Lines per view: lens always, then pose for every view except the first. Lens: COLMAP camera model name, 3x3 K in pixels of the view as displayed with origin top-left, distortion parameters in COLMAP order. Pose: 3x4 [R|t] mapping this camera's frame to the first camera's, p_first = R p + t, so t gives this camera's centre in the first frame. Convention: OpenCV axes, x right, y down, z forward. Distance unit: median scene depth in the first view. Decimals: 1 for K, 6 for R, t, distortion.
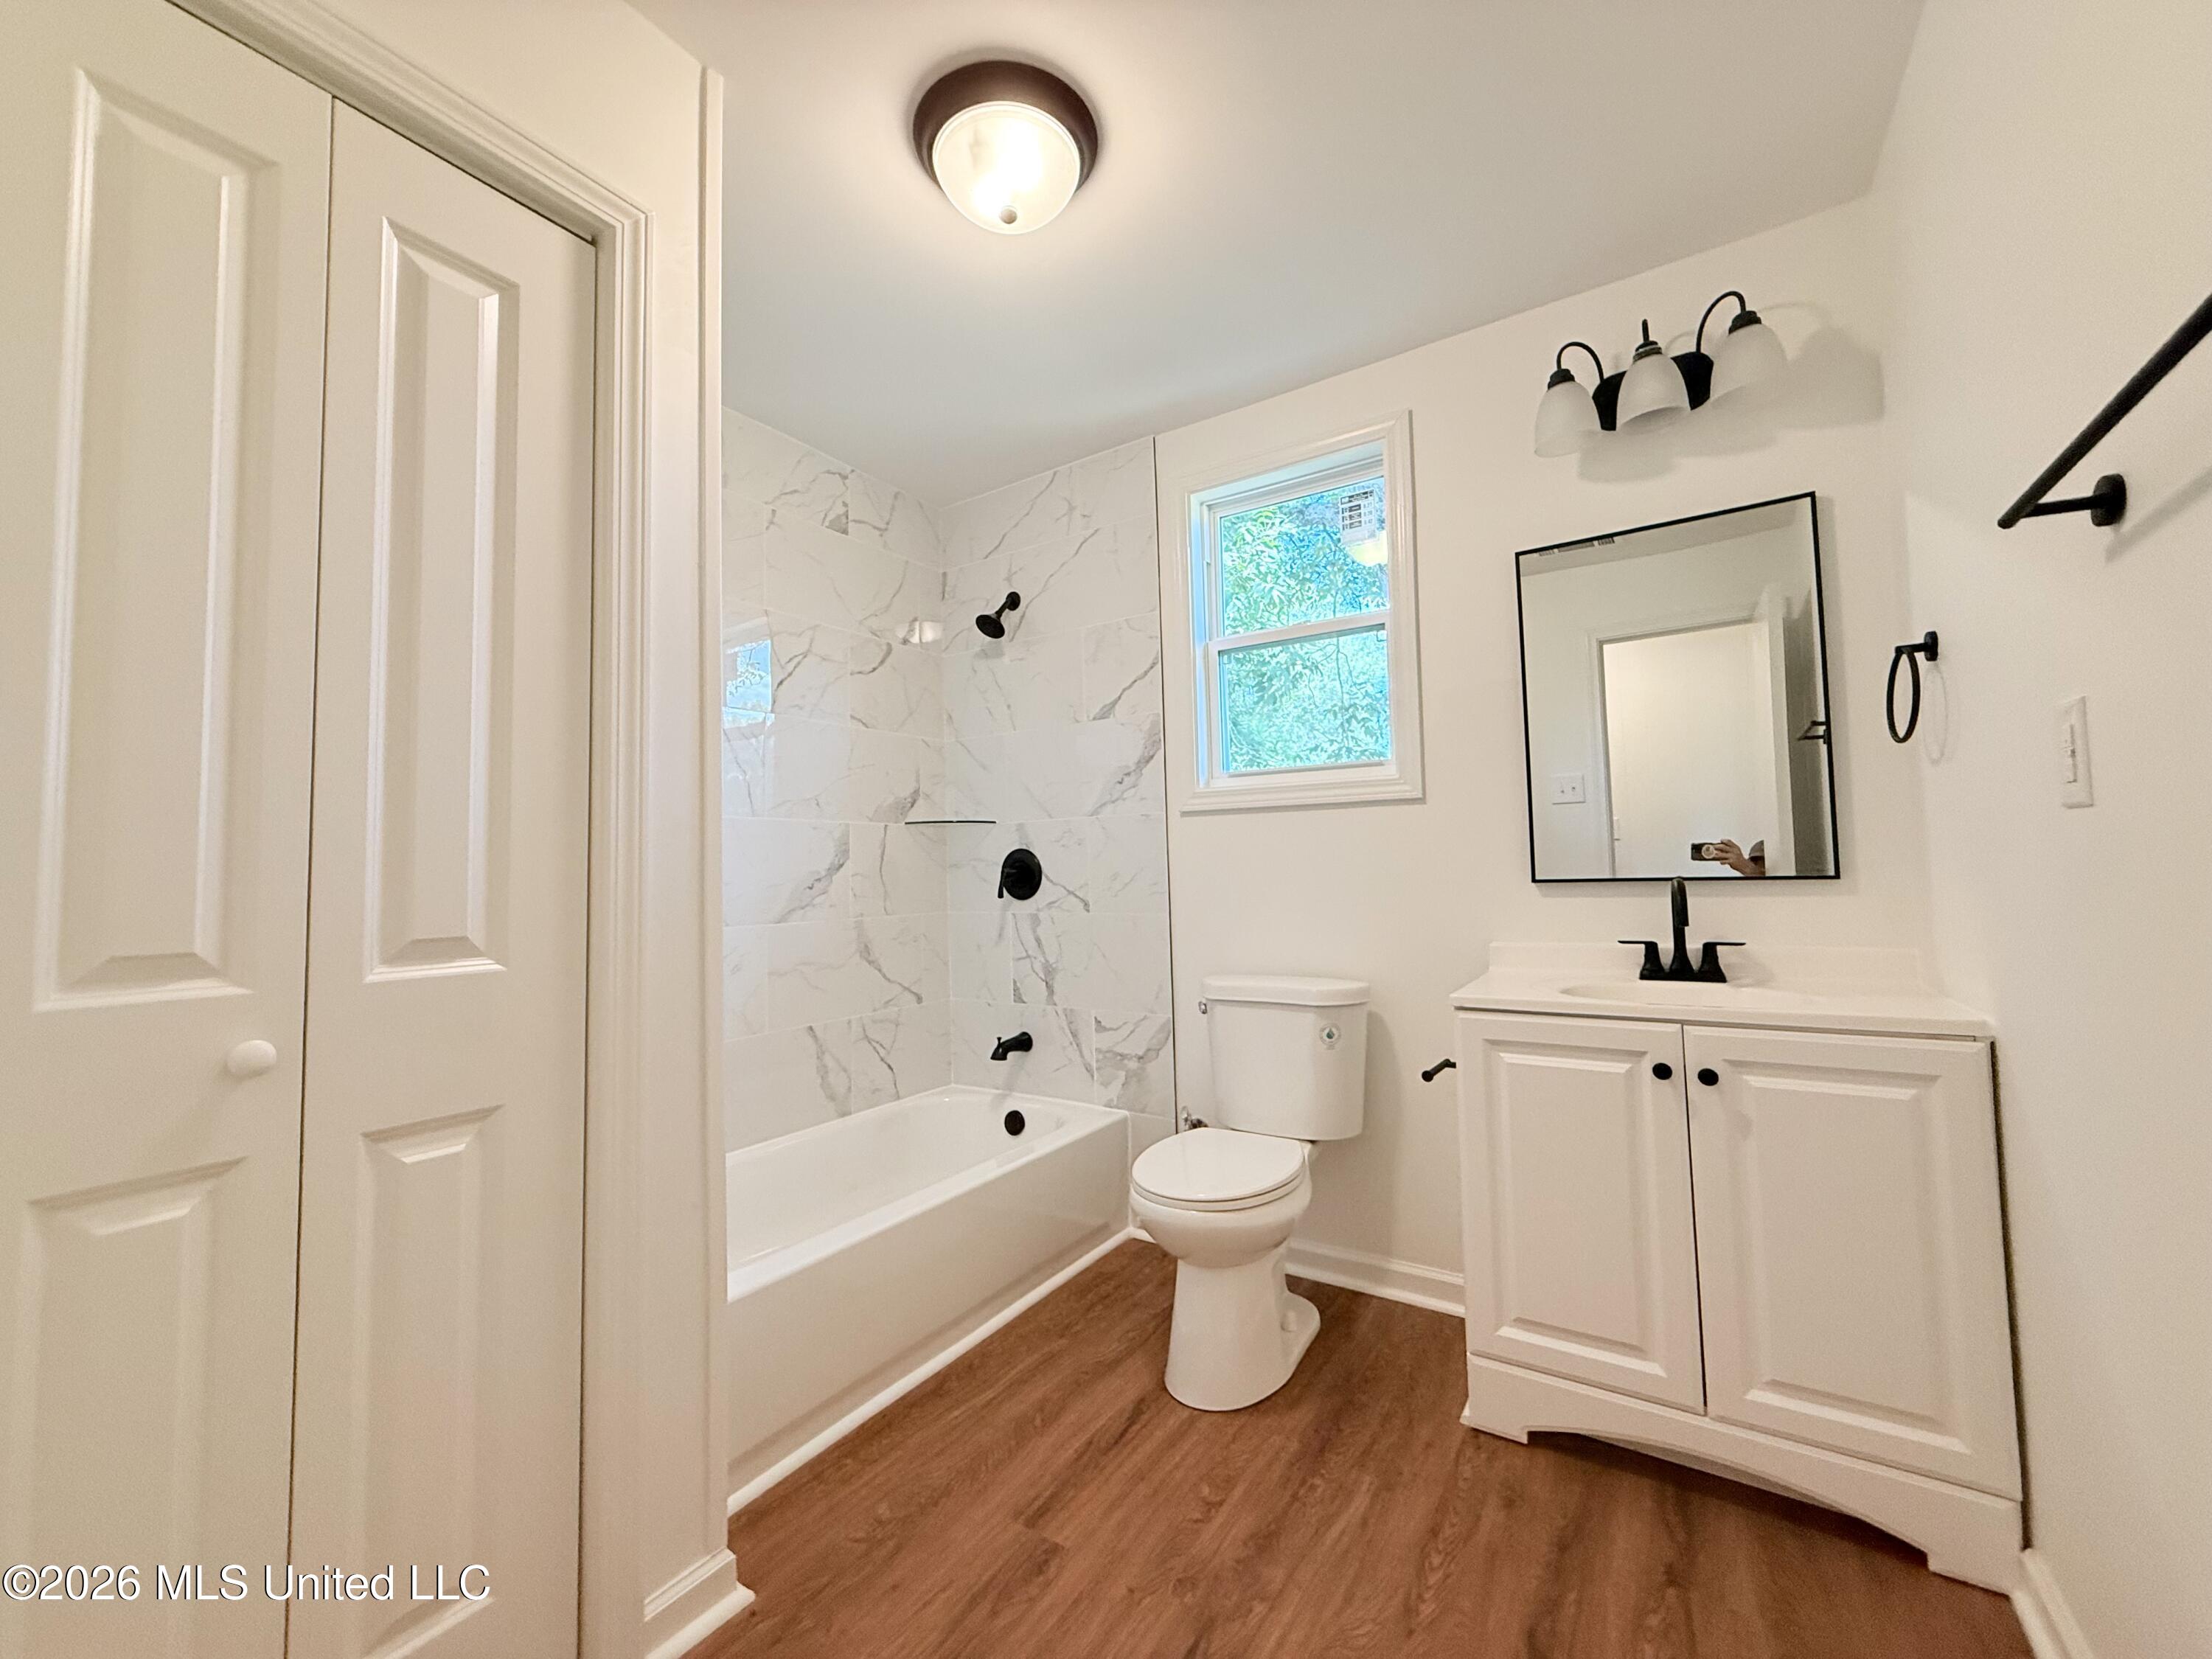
lens RADIAL K [[881.3, 0, 1106.2], [0, 881.3, 827.0], [0, 0, 1]] dist [-0.000813, 0.000134]
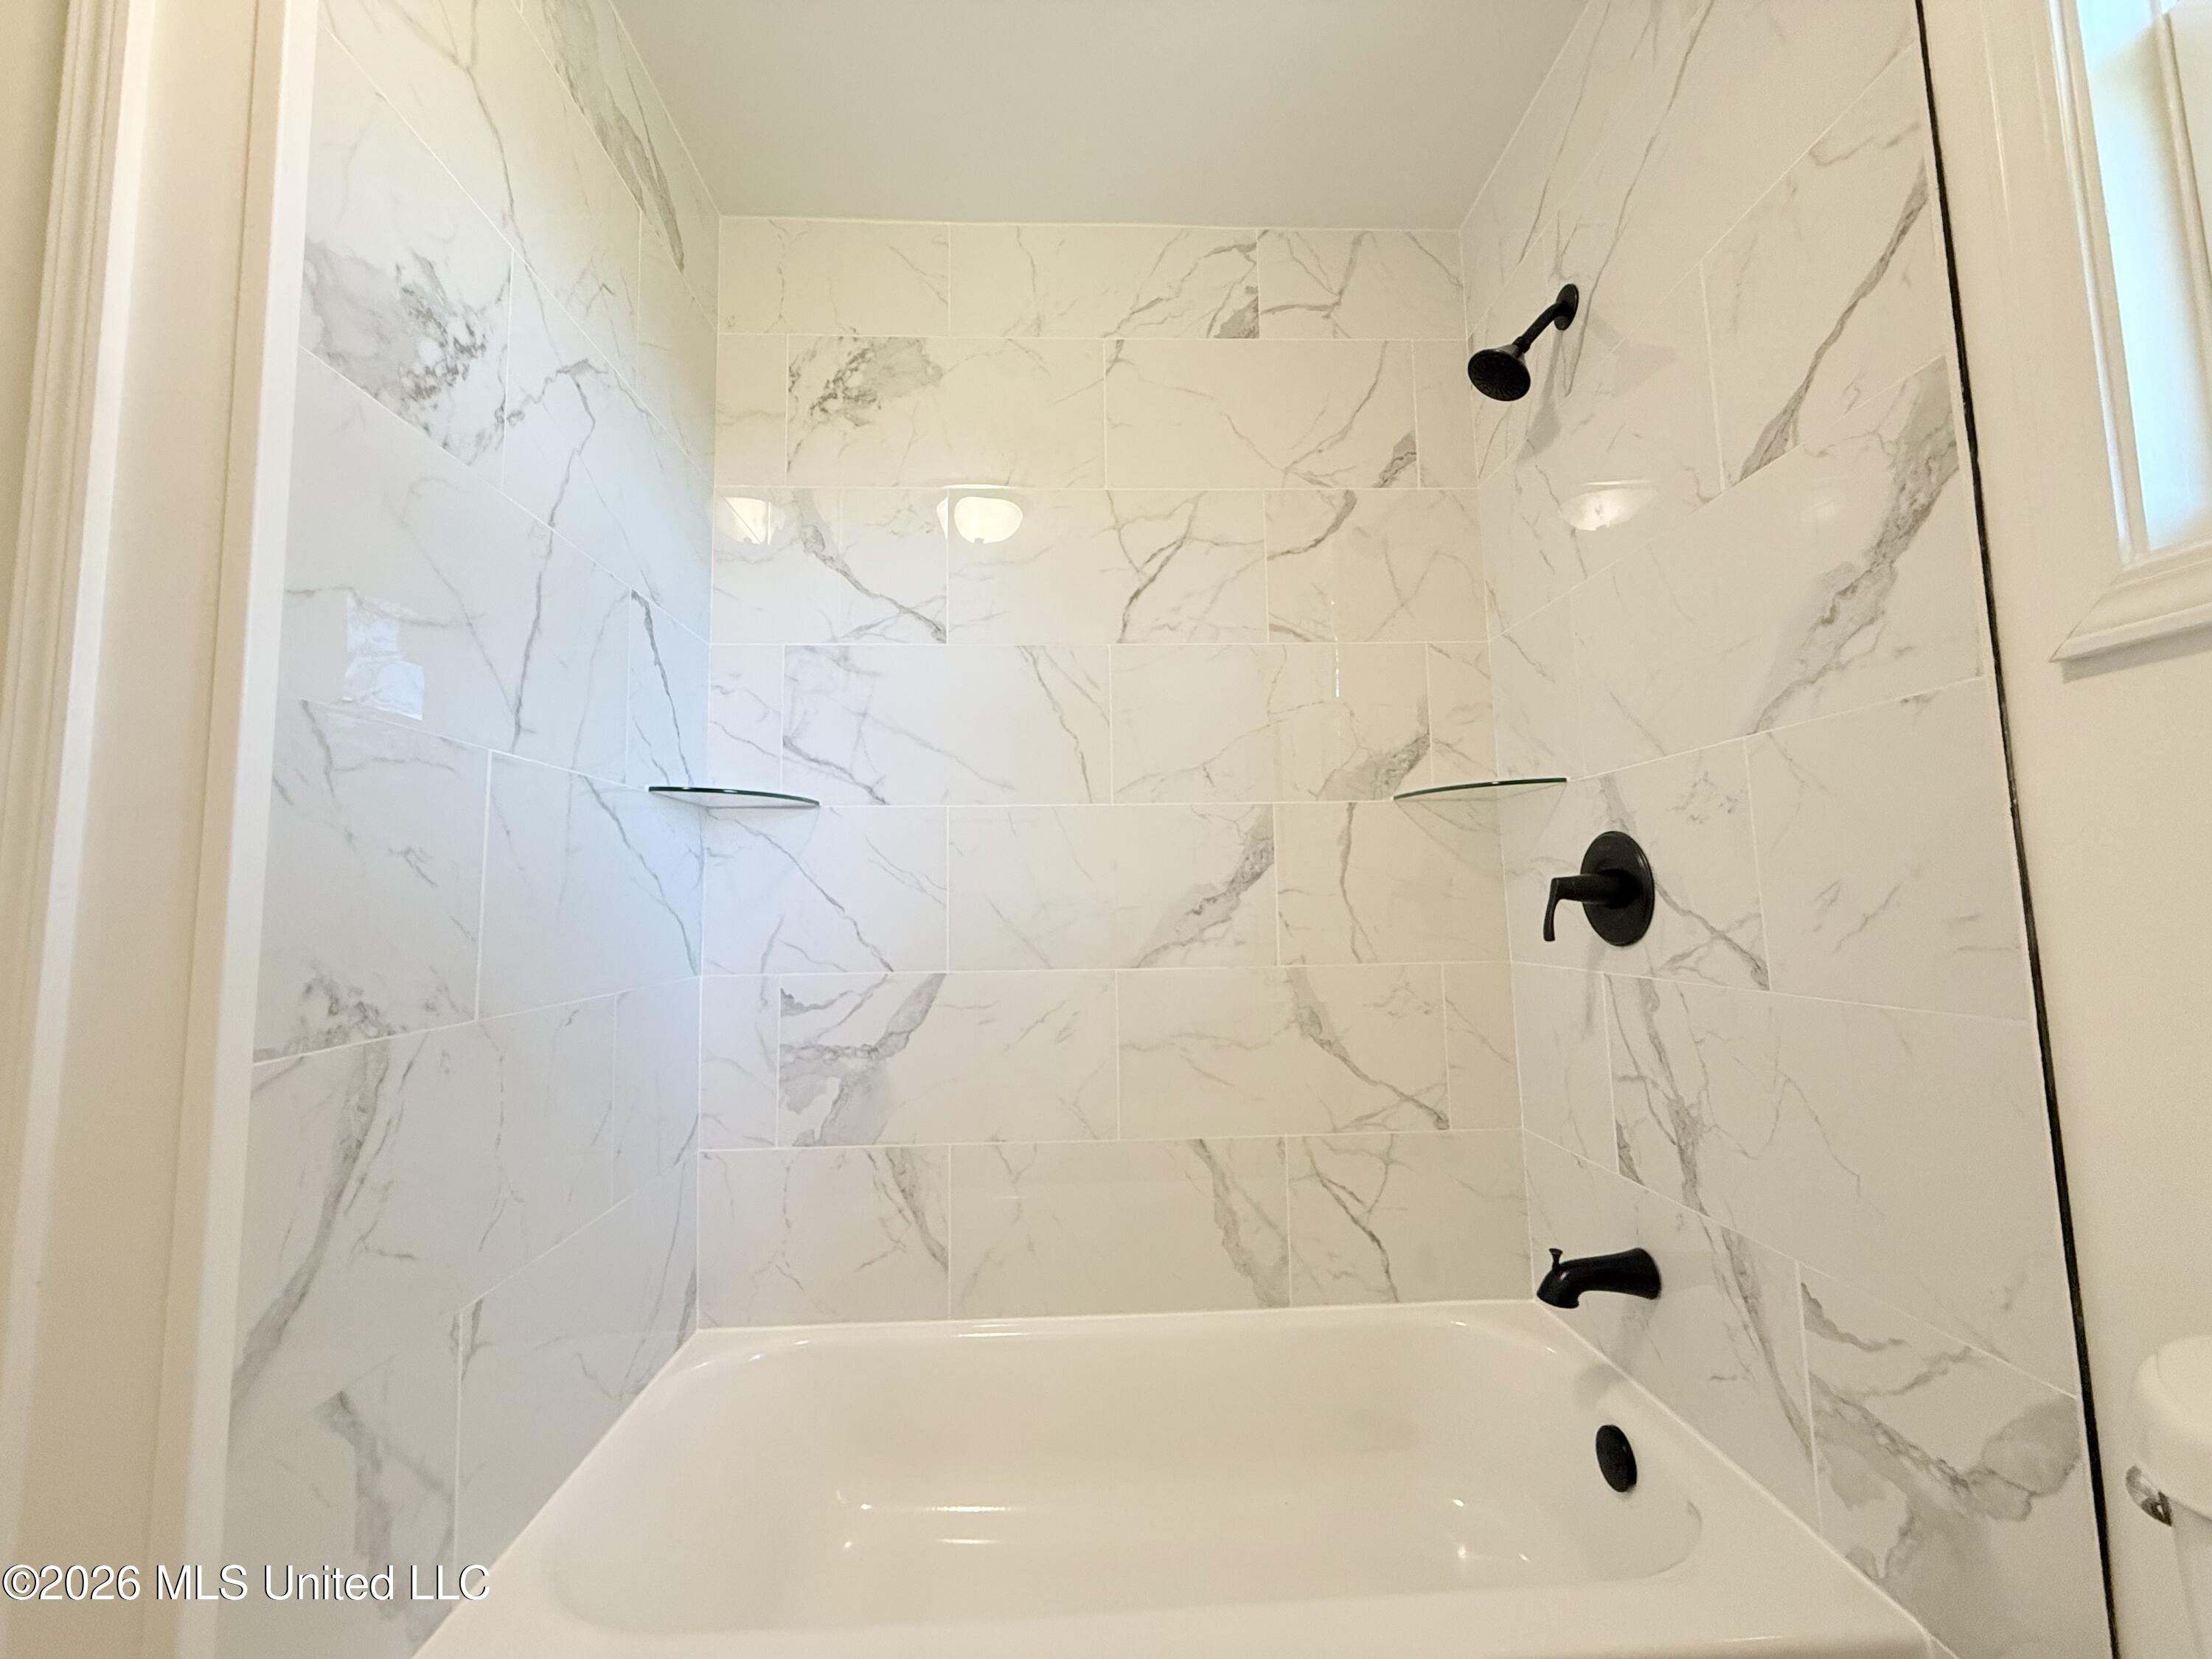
lens RADIAL K [[881.3, 0, 1100.1], [0, 881.3, 829.6], [0, 0, 1]] dist [-0.000813, 0.000134]
pose [[0.582572, -0.058627, -0.810662, 0.120920], [0.047377, 0.998149, -0.038140, 0.029736], [0.811397, -0.016187, 0.584271, 0.550335]]
